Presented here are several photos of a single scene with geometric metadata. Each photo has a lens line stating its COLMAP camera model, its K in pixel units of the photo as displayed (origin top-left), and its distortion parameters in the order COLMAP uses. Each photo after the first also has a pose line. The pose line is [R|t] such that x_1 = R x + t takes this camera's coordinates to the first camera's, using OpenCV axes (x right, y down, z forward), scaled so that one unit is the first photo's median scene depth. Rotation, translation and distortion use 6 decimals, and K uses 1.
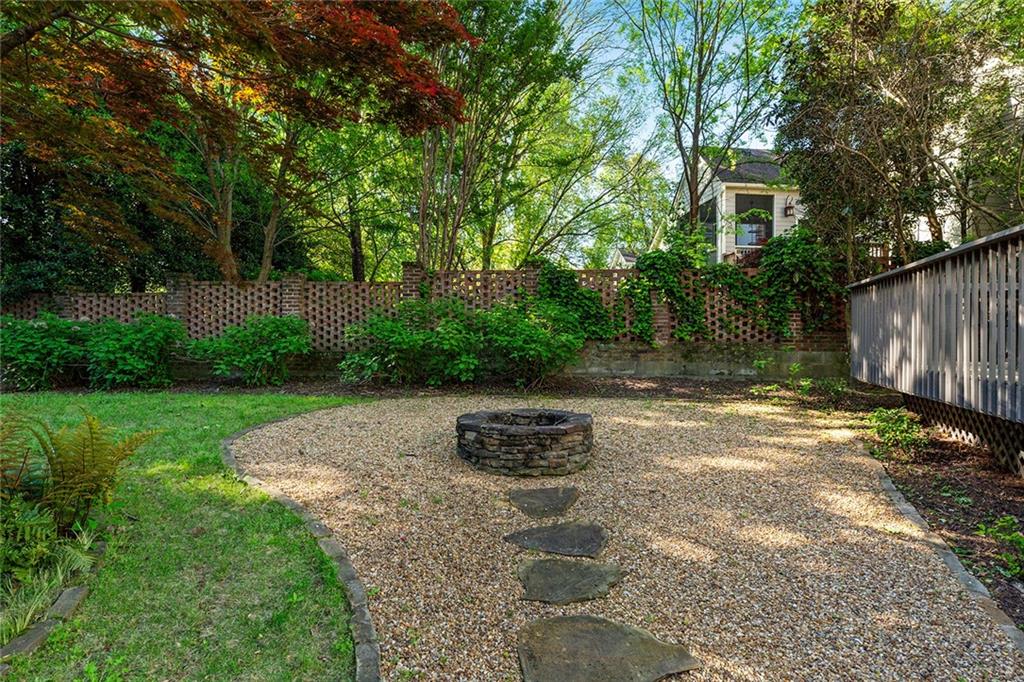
lens RADIAL K [[529.5, 0, 514.9], [0, 529.5, 336.2], [0, 0, 1]] dist [-0.003156, 0.000714]
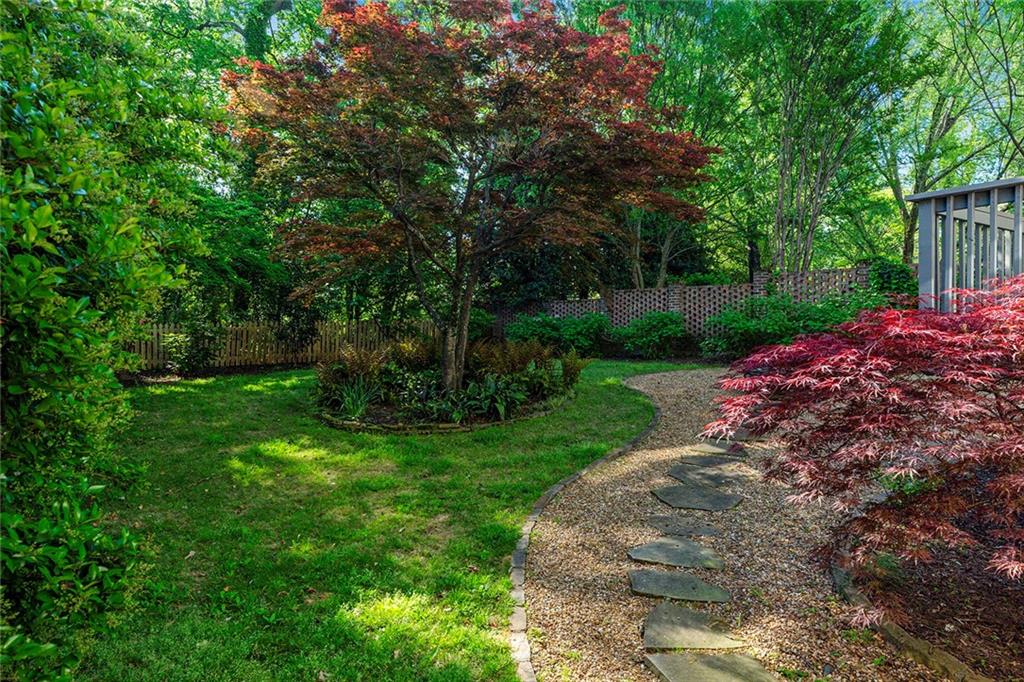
lens RADIAL K [[652.2, 0, 513.1], [0, 652.2, 339.7], [0, 0, 1]] dist [-0.004727, -0.000480]
pose [[0.752354, 0.002999, -0.658752, 0.393029], [-0.005192, 0.999986, -0.001376, 0.040452], [0.658738, 0.004456, 0.752359, -0.580310]]
